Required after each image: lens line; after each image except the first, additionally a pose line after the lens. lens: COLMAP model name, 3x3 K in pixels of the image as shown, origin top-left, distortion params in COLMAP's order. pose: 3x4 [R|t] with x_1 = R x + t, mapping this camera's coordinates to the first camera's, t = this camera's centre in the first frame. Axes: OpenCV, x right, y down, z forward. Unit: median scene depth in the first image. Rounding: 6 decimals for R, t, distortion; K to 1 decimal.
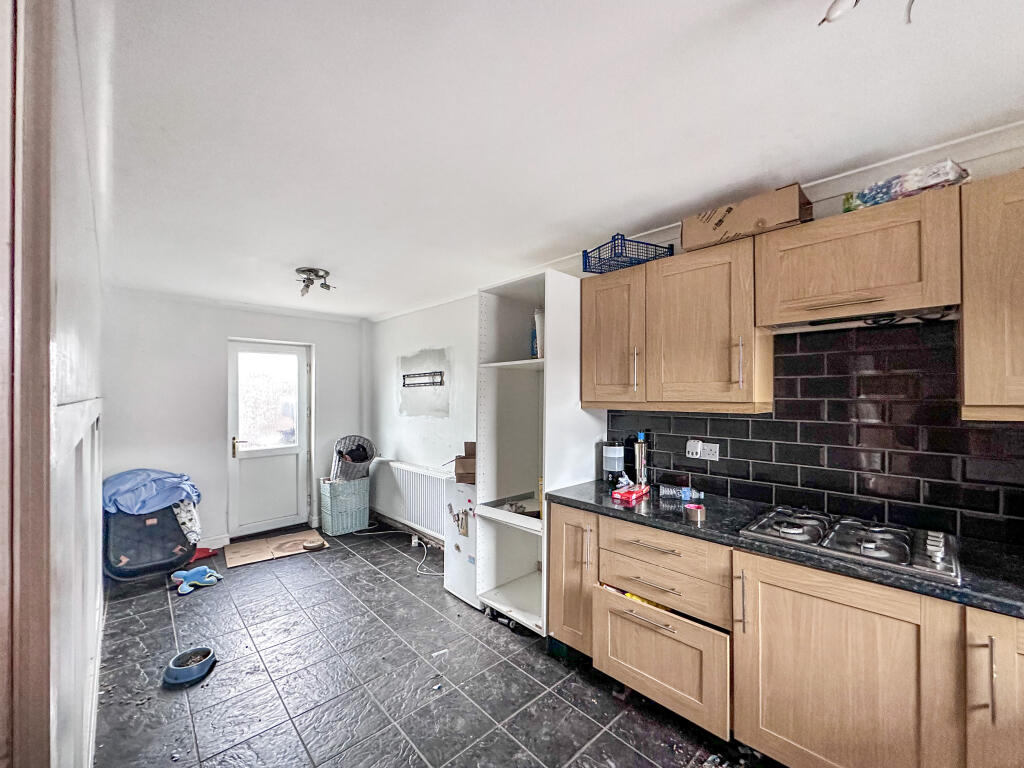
lens RADIAL K [[409.5, 0, 512.0], [0, 409.5, 384.0], [0, 0, 1]] dist [-0.003492, -0.000272]
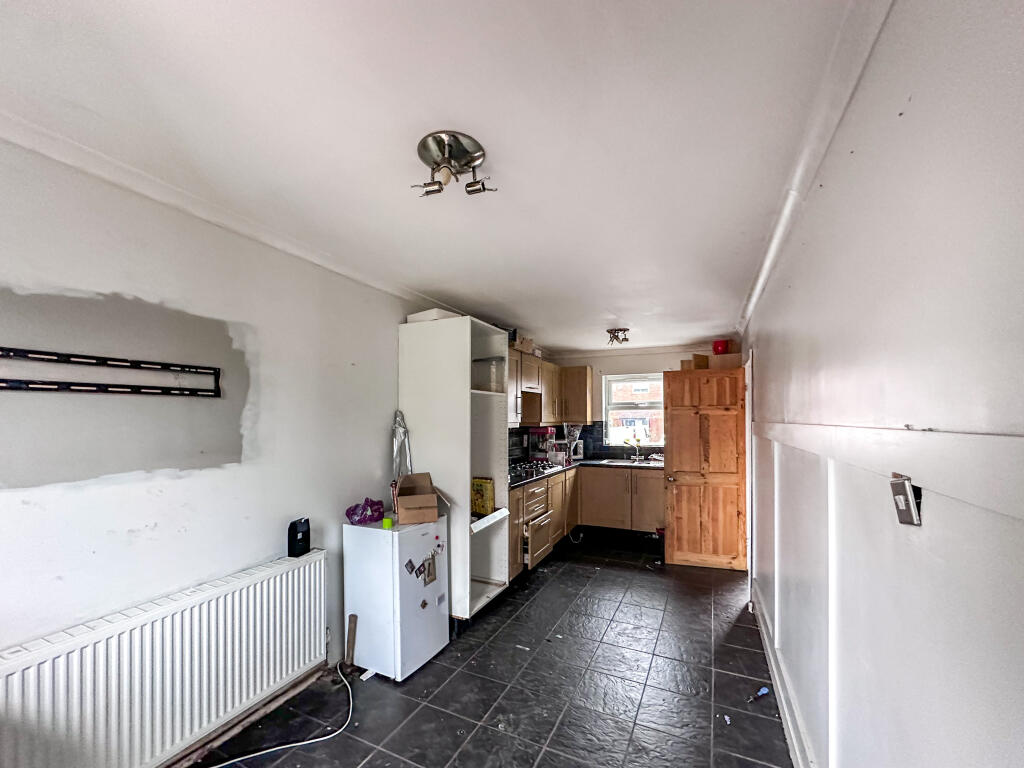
lens RADIAL K [[409.7, 0, 509.6], [0, 409.7, 420.2], [0, 0, 1]] dist [-0.000662, -0.000045]
pose [[-0.343424, 0.005981, 0.939162, -0.961408], [-0.012969, 0.999854, -0.011109, 0.039038], [-0.939091, -0.015995, -0.343296, 1.126468]]
